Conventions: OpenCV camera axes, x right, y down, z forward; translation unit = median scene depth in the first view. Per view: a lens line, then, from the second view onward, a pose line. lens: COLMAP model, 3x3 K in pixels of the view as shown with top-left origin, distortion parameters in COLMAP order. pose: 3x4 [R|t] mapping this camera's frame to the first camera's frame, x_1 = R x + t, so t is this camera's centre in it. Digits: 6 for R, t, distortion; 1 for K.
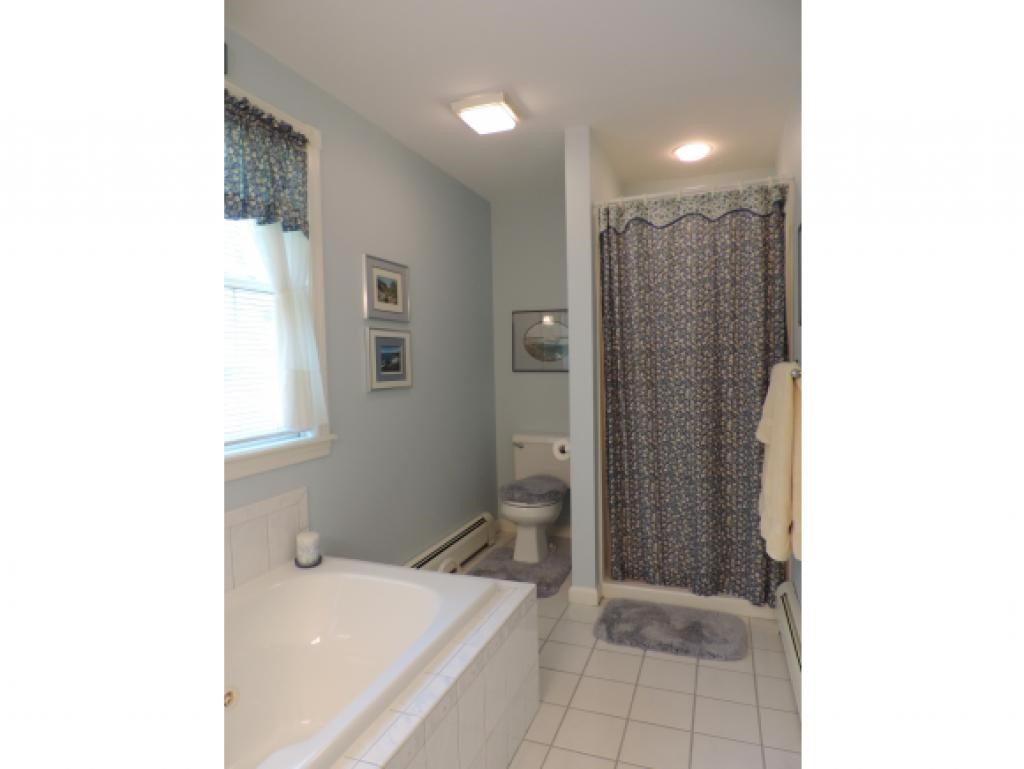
lens RADIAL K [[716.6, 0, 516.3], [0, 716.6, 385.6], [0, 0, 1]] dist [-0.010823, -0.001914]
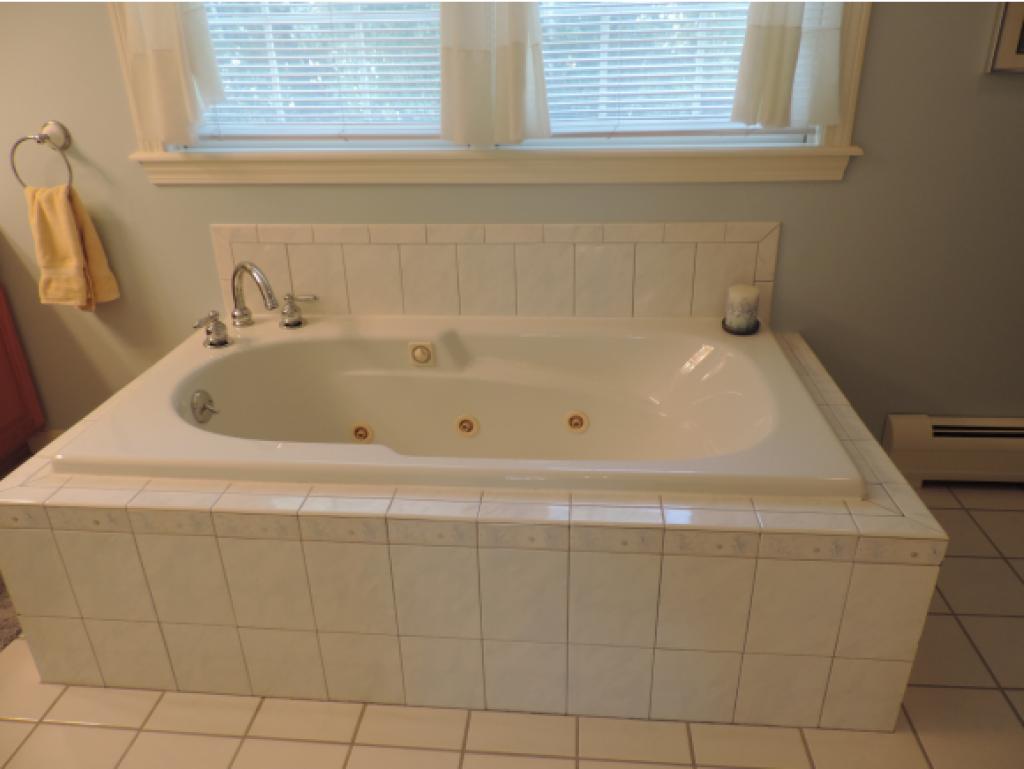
lens RADIAL K [[727.5, 0, 514.0], [0, 727.5, 385.5], [0, 0, 1]] dist [-0.007441, -0.026362]
pose [[0.182583, 0.435696, -0.881381, 0.325712], [-0.002645, 0.896664, 0.442704, -0.020065], [0.983187, -0.078499, 0.164868, 0.643670]]
